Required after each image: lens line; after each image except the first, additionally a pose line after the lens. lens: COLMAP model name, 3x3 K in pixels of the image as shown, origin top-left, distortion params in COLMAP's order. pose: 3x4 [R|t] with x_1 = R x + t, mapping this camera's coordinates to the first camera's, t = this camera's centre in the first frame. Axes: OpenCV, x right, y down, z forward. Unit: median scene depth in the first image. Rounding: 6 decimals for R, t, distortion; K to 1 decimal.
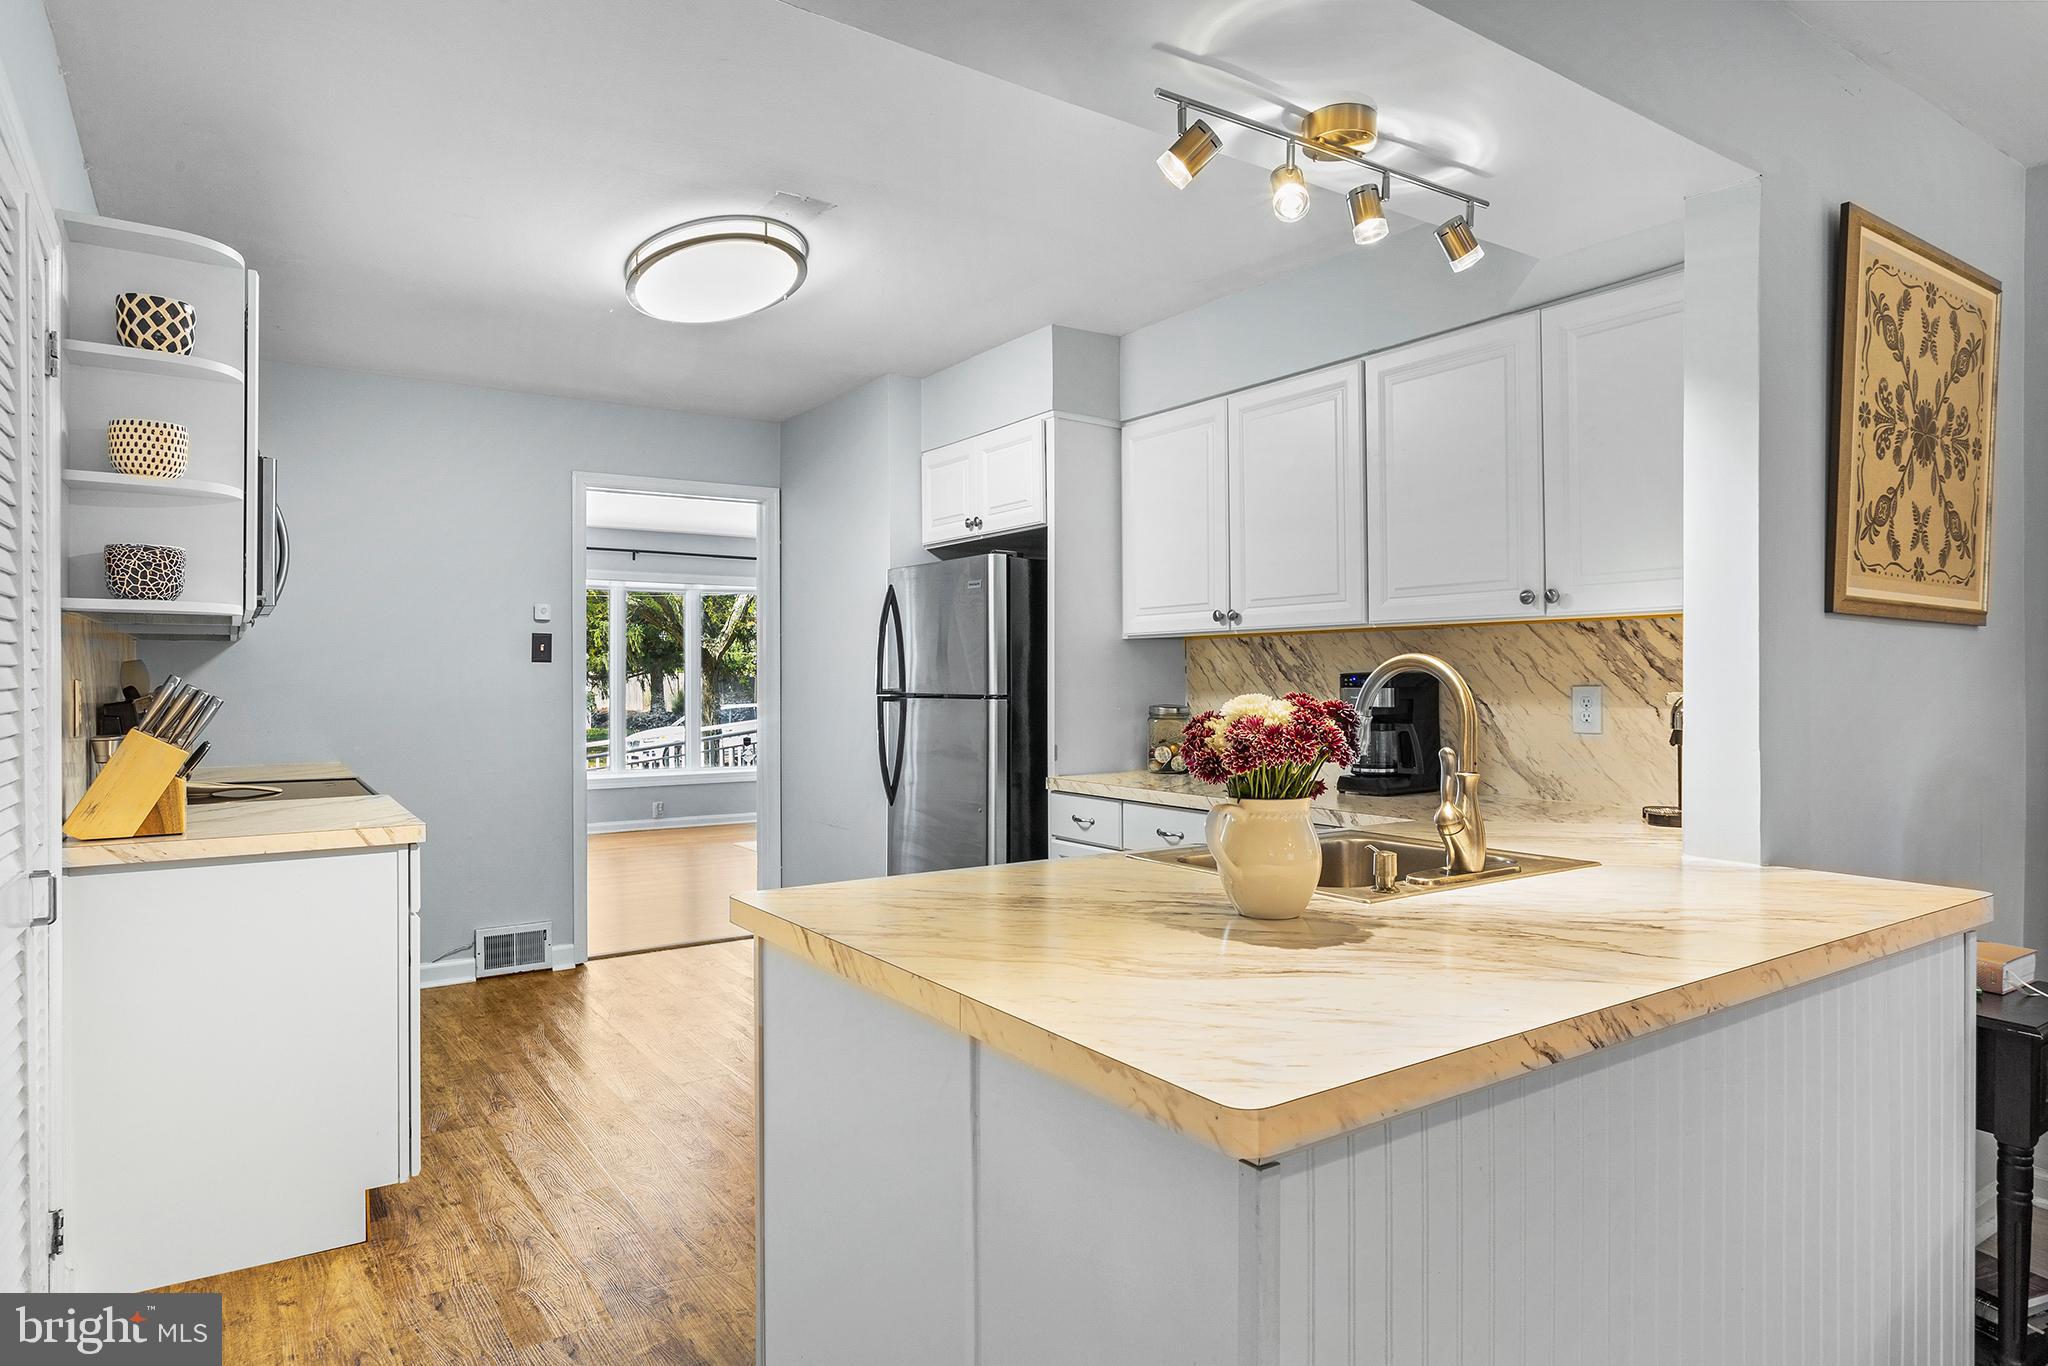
lens RADIAL K [[1176.7, 0, 1033.7], [0, 1176.7, 677.7], [0, 0, 1]] dist [-0.005352, 0.005456]
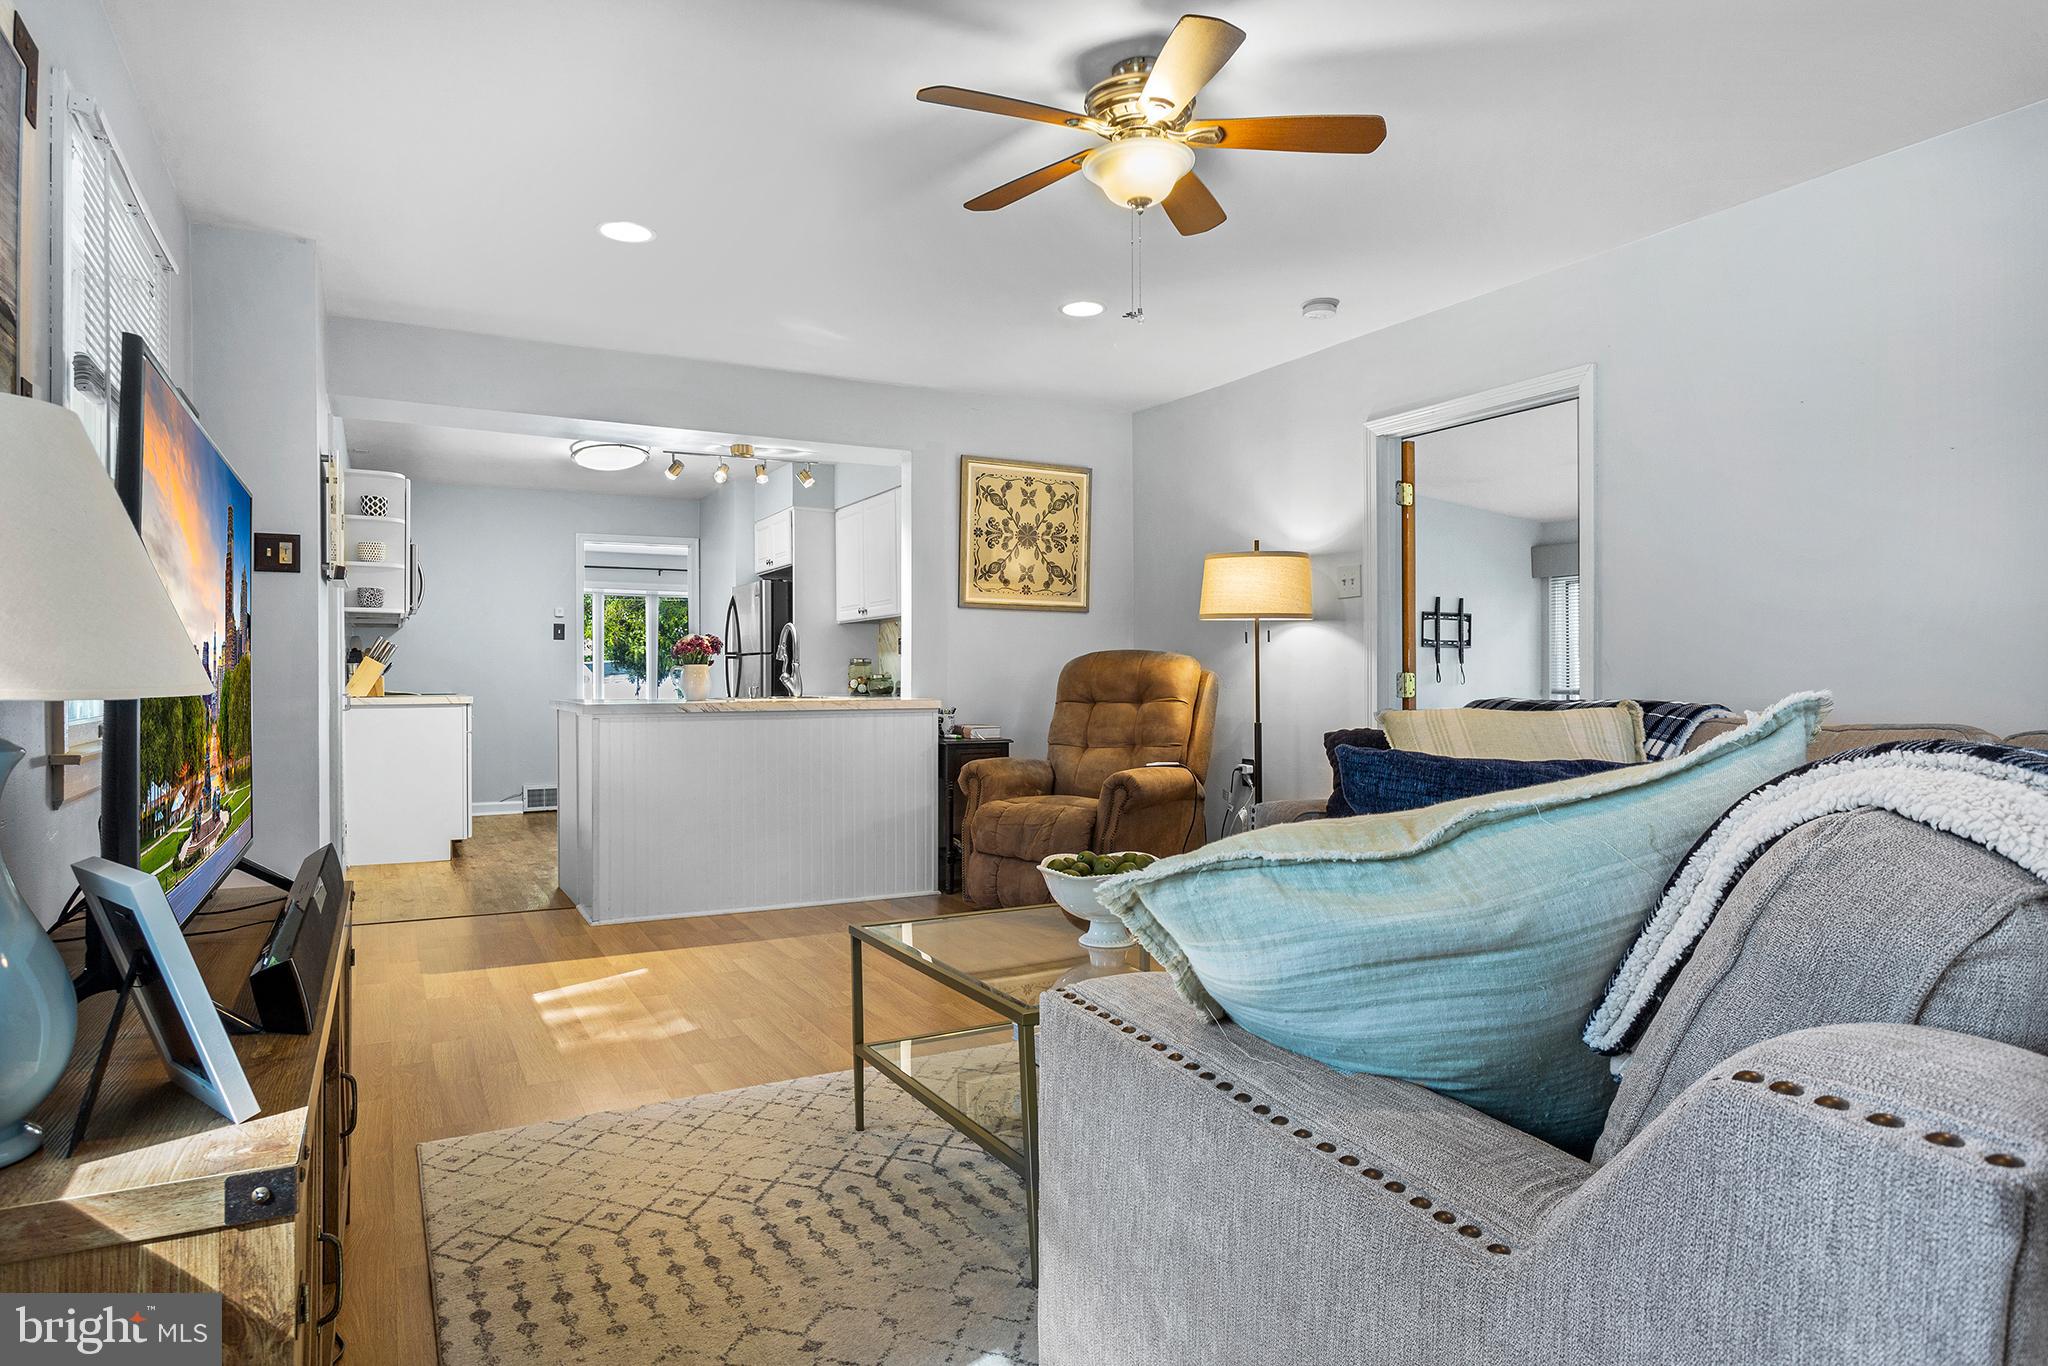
lens RADIAL K [[1176.7, 0, 1004.9], [0, 1176.7, 678.8], [0, 0, 1]] dist [-0.005352, 0.005456]
pose [[0.992919, -0.000910, -0.118787, 0.901988], [0.001305, 0.999994, 0.003250, 0.079664], [0.118783, -0.003382, 0.992914, -1.347024]]
